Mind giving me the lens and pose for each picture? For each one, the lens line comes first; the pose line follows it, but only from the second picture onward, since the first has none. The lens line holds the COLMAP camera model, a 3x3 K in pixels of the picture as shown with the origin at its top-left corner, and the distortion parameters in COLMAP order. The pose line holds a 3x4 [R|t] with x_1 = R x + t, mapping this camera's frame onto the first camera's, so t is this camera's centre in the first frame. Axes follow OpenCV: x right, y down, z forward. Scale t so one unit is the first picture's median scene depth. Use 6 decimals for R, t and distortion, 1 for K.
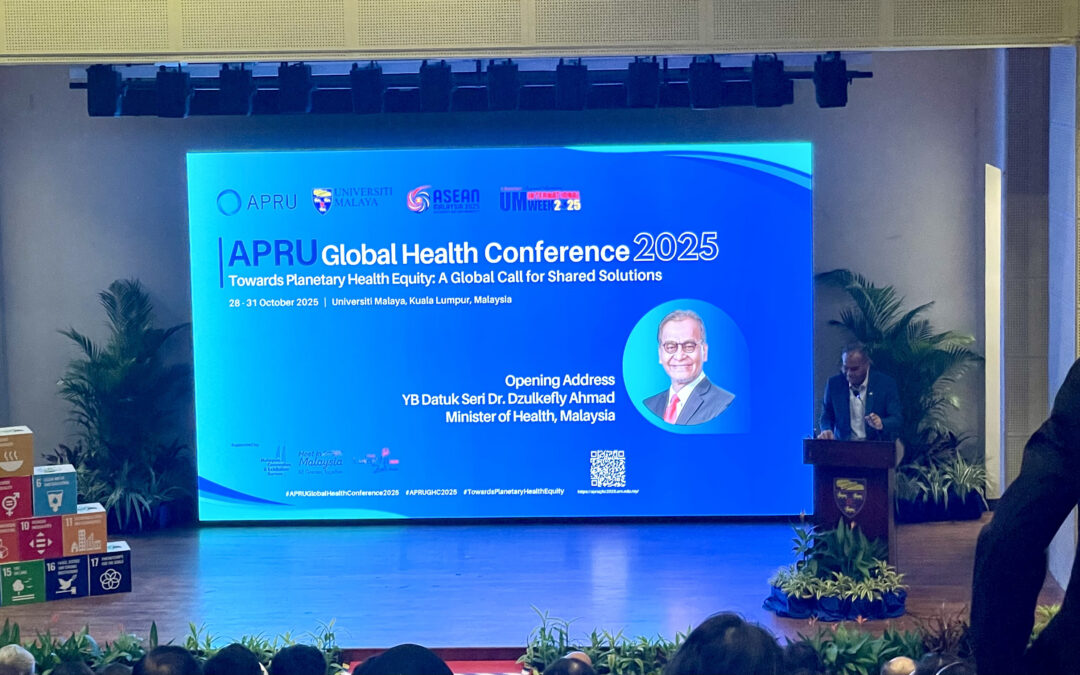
lens RADIAL K [[1574.7, 0, 539.2], [0, 1574.7, 336.5], [0, 0, 1]] dist [0.052658, 0.000000]
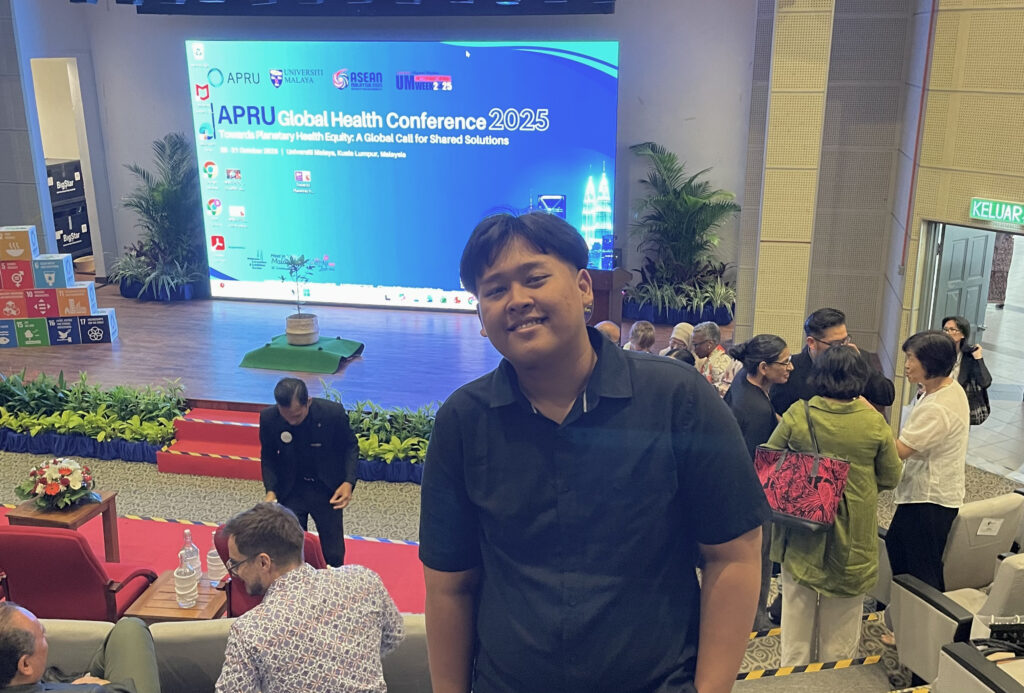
lens RADIAL K [[826.5, 0, 513.9], [0, 826.5, 349.3], [0, 0, 1]] dist [0.052798, -0.012369]
pose [[0.990901, 0.063428, -0.118706, 0.181040], [-0.040810, 0.982063, 0.184082, 0.007166], [0.128253, -0.177563, 0.975717, 0.247951]]
